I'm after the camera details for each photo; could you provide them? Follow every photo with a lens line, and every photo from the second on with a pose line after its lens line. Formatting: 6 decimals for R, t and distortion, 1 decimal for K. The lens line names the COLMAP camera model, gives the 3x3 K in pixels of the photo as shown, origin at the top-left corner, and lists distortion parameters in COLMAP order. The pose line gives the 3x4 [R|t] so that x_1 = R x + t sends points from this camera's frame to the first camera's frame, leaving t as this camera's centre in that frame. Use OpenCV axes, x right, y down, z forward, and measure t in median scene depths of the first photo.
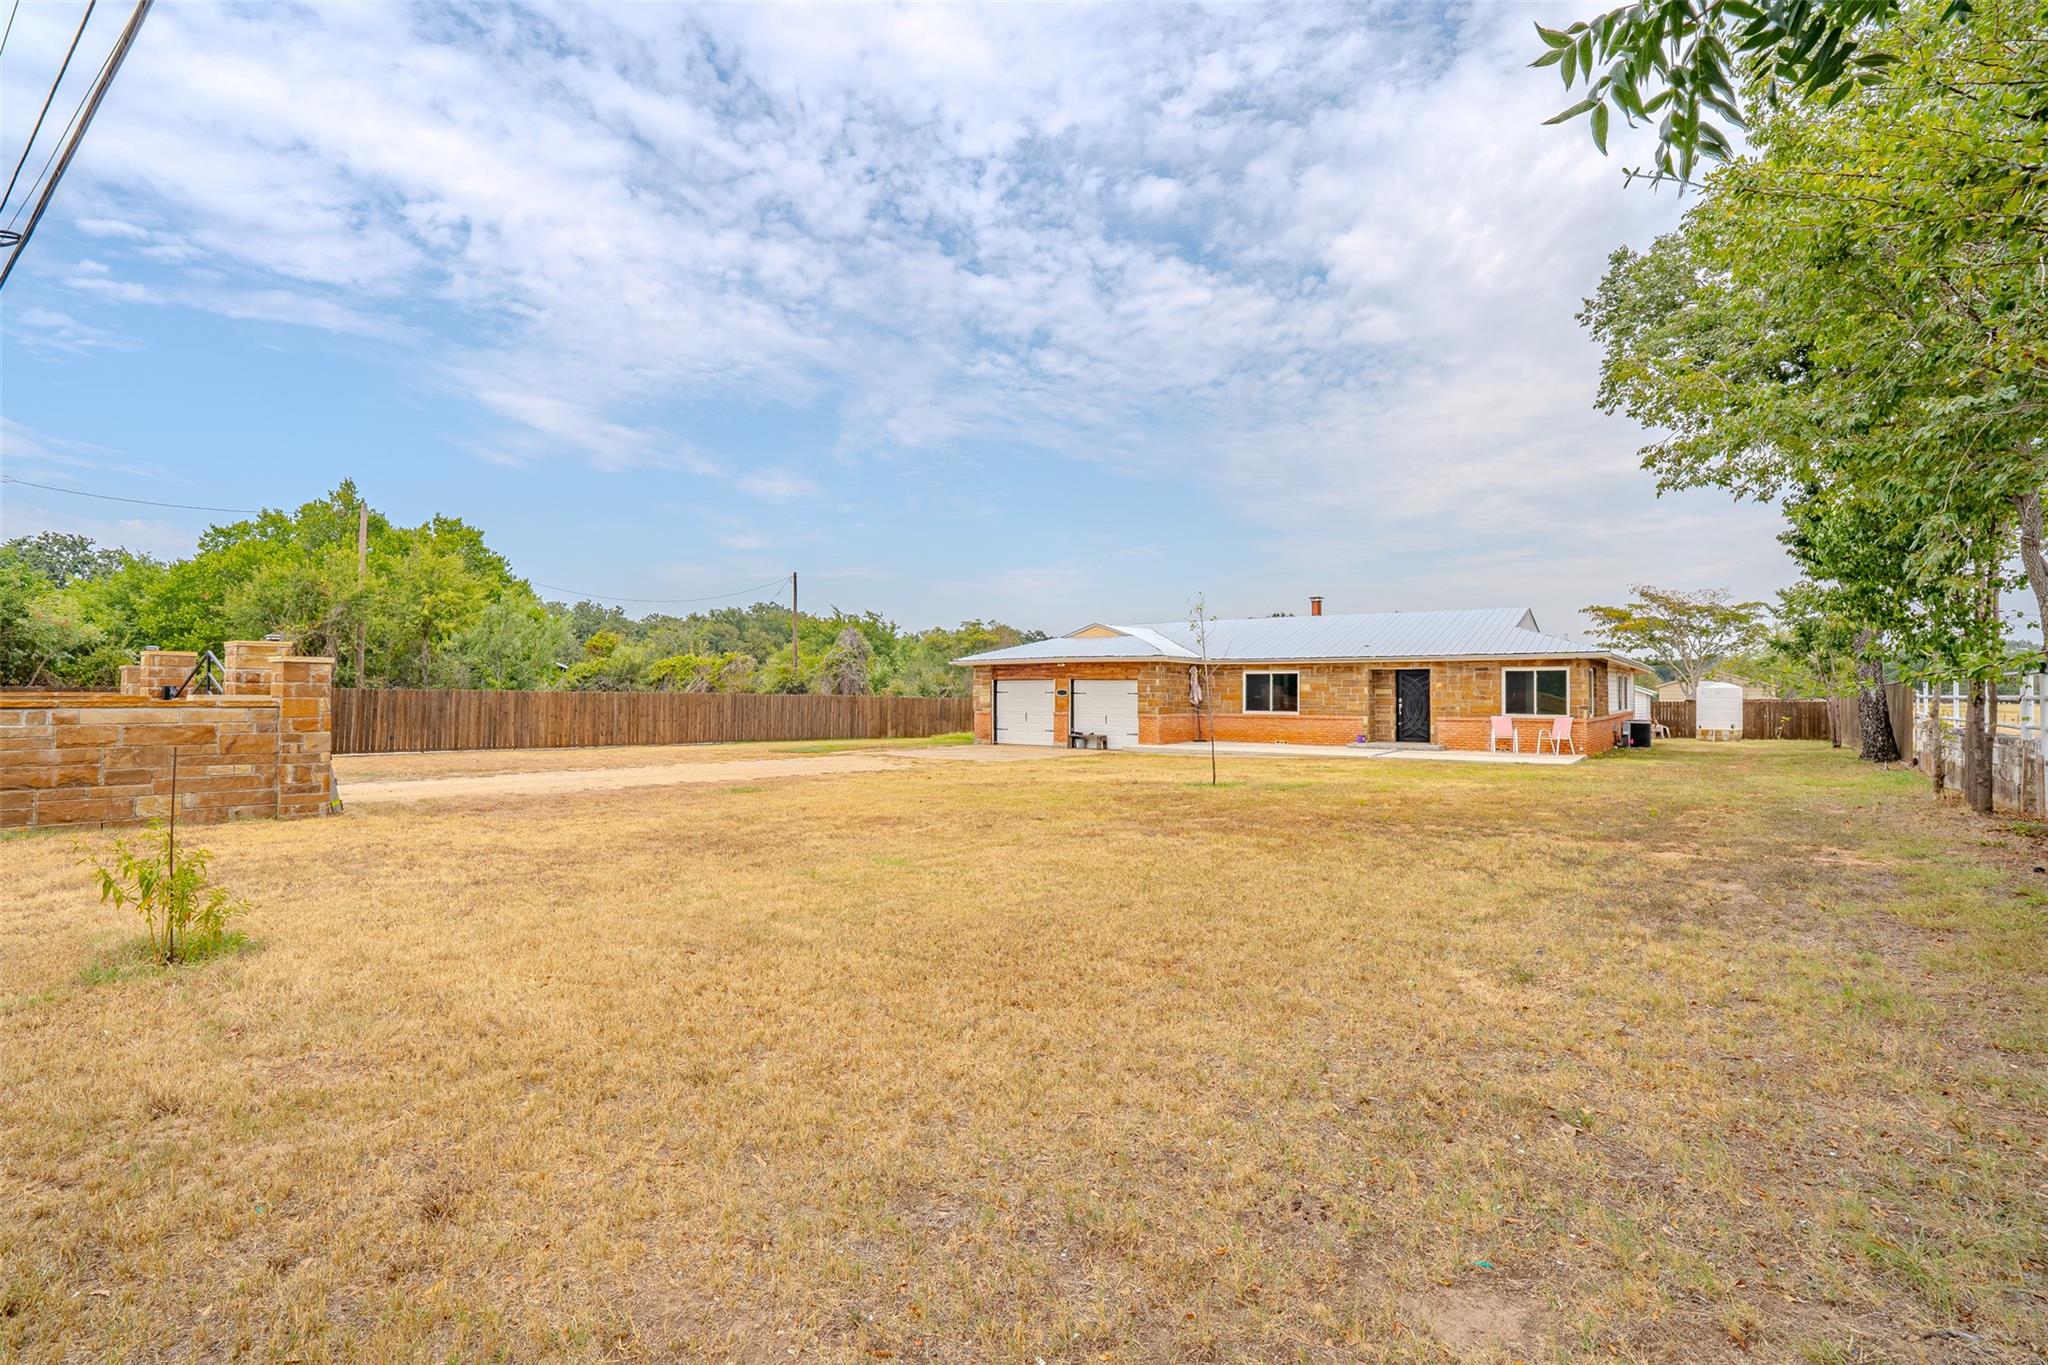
lens RADIAL K [[960.9, 0, 1029.7], [0, 960.9, 678.4], [0, 0, 1]] dist [-0.053620, 0.023987]
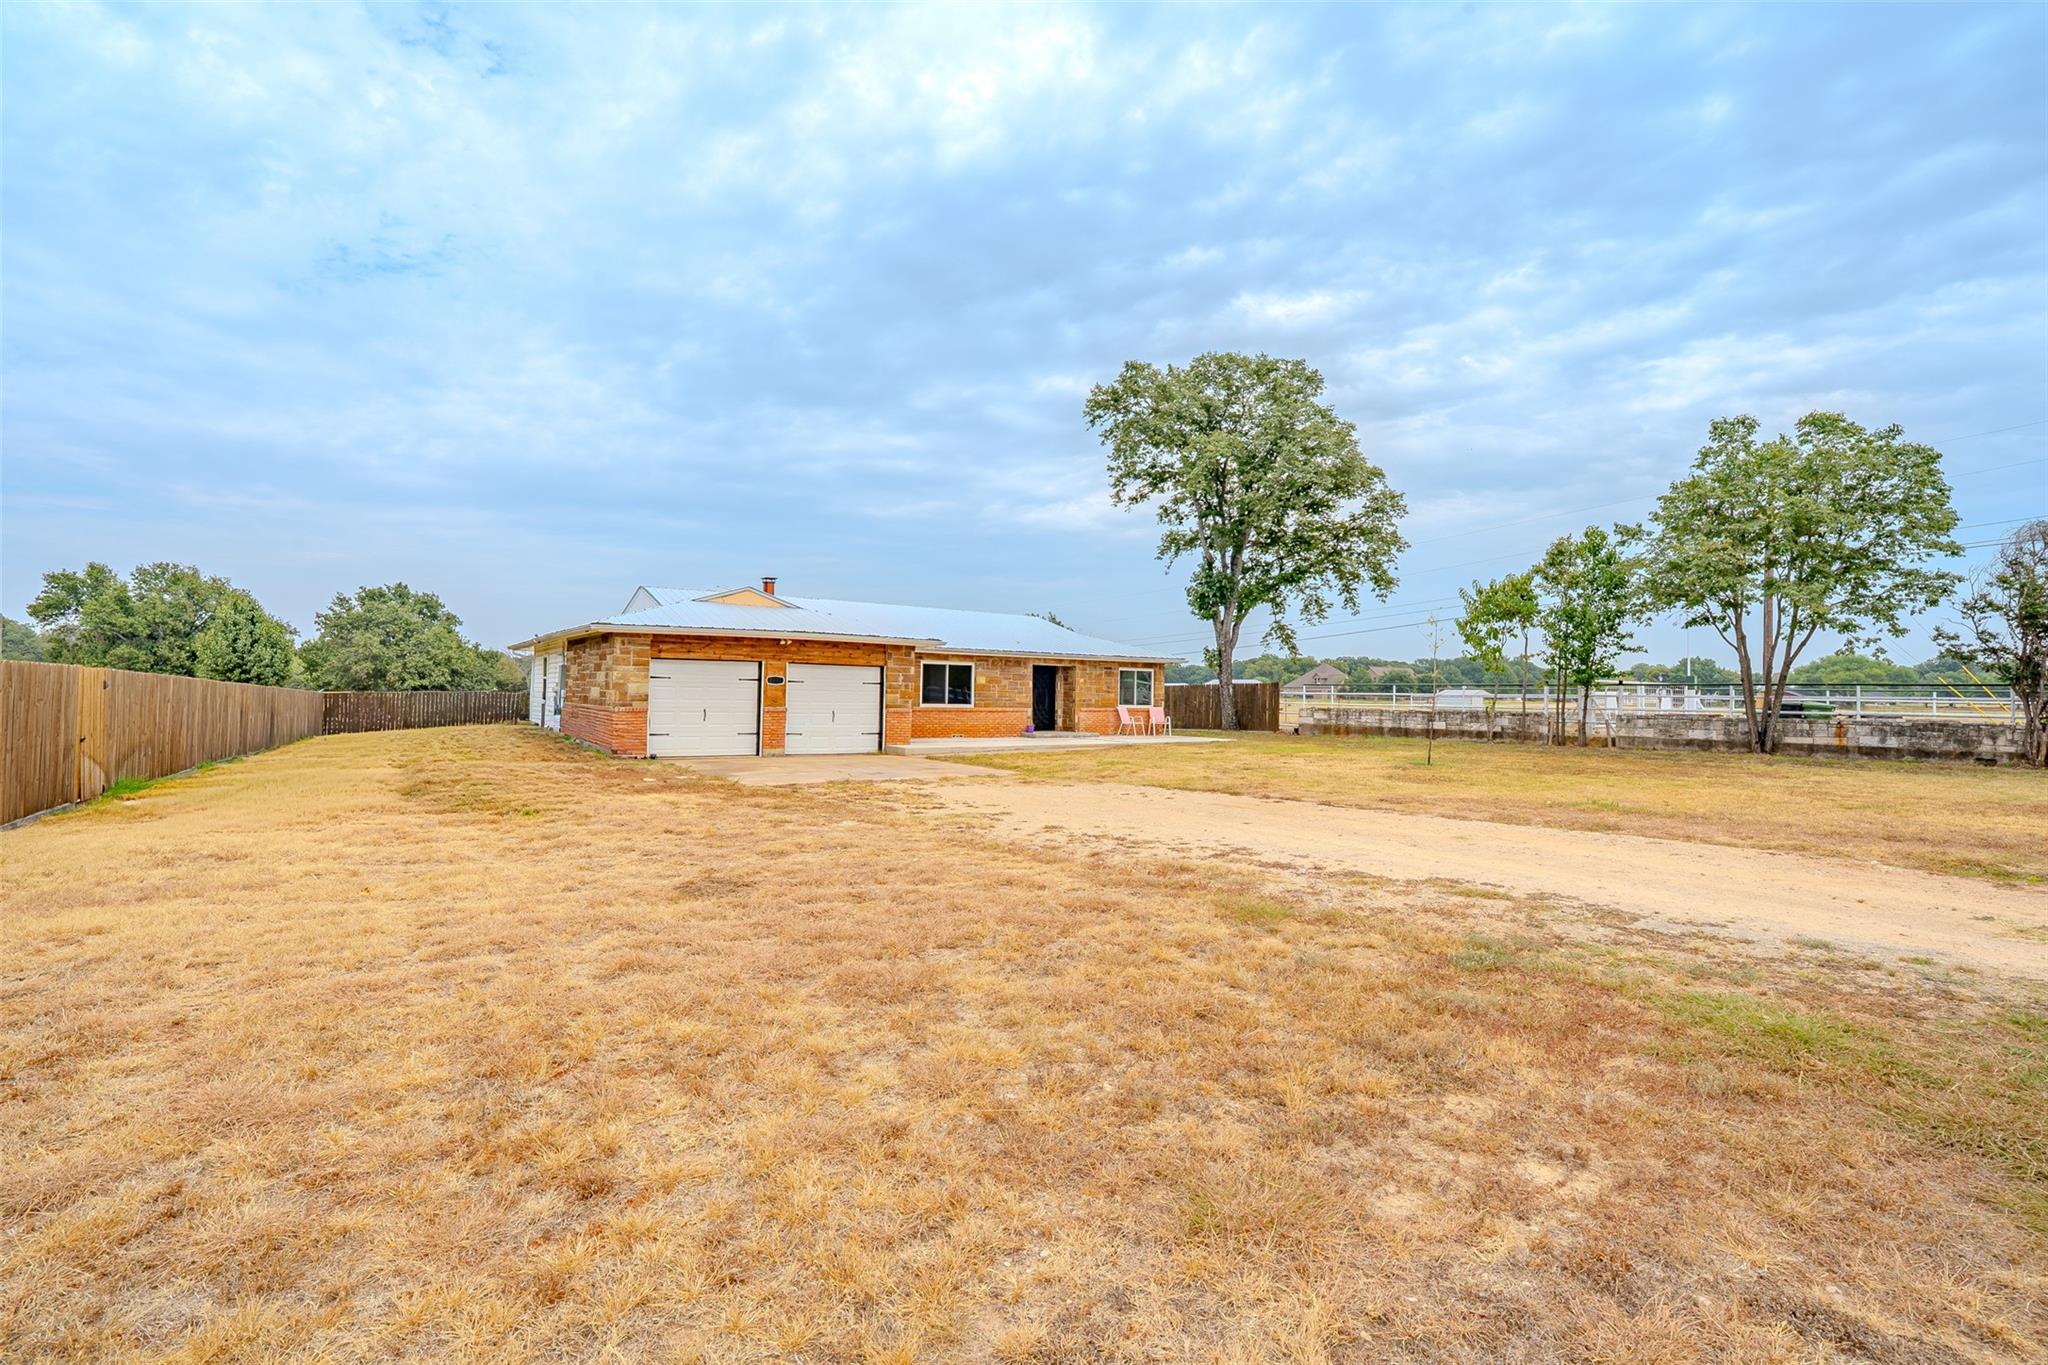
lens RADIAL K [[960.9, 0, 1029.7], [0, 960.9, 678.4], [0, 0, 1]] dist [-0.053620, 0.023987]
pose [[0.313974, 0.014534, 0.949320, -0.645325], [-0.032687, 0.999456, -0.004491, 0.010822], [-0.948869, -0.029621, 0.314278, 0.638462]]
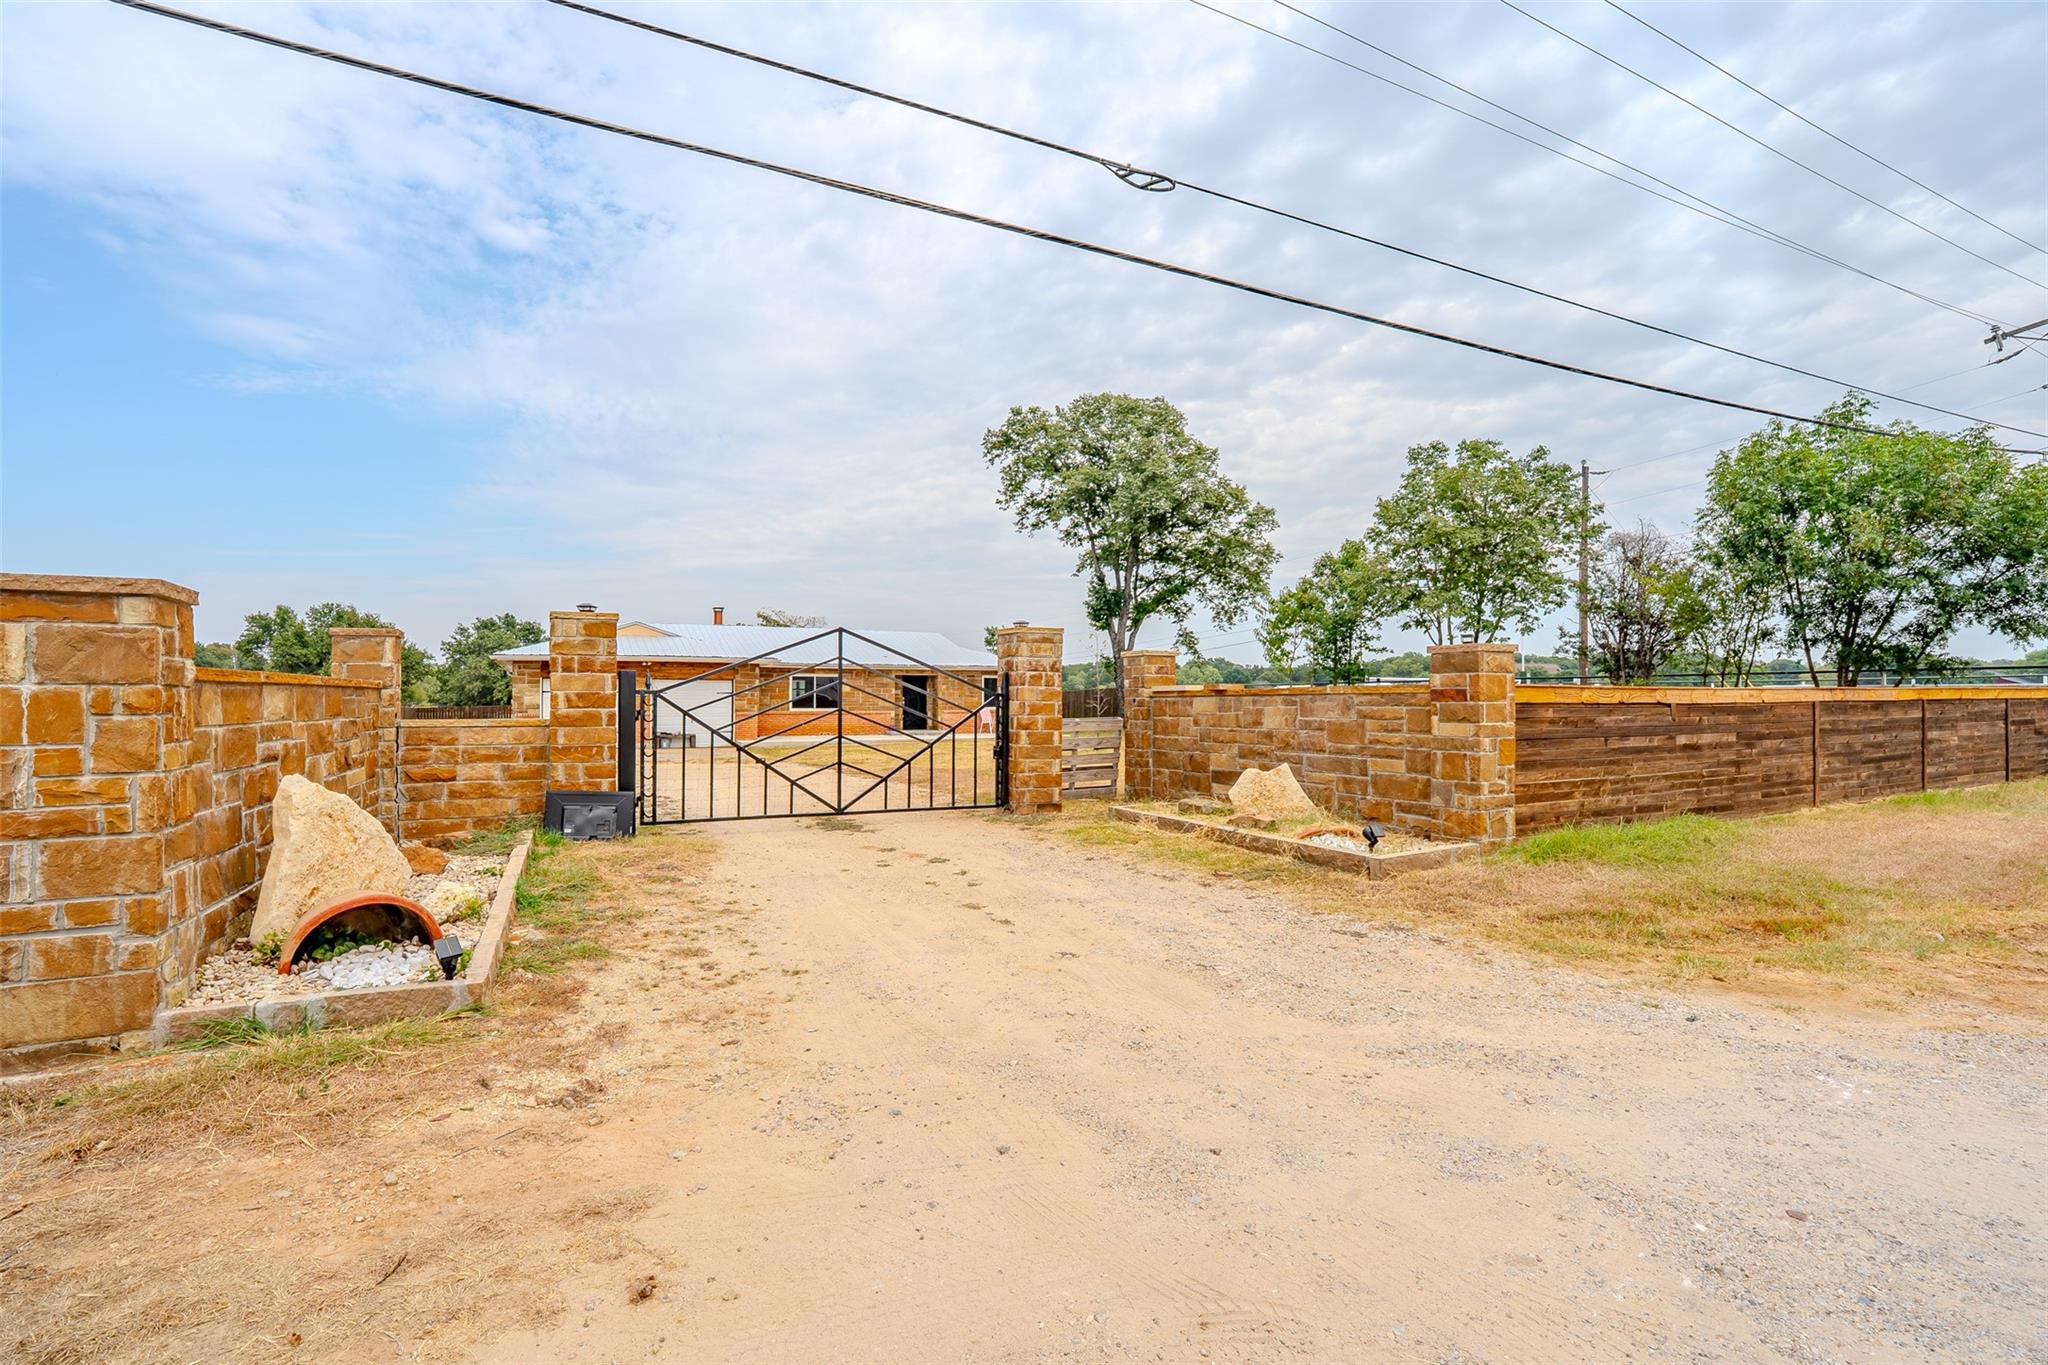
lens RADIAL K [[960.9, 0, 1029.7], [0, 960.9, 678.4], [0, 0, 1]] dist [-0.053620, 0.023987]
pose [[0.456331, 0.011821, 0.889731, -0.684602], [-0.013246, 0.999891, -0.006491, 0.001521], [-0.889711, -0.008823, 0.456438, 0.240108]]
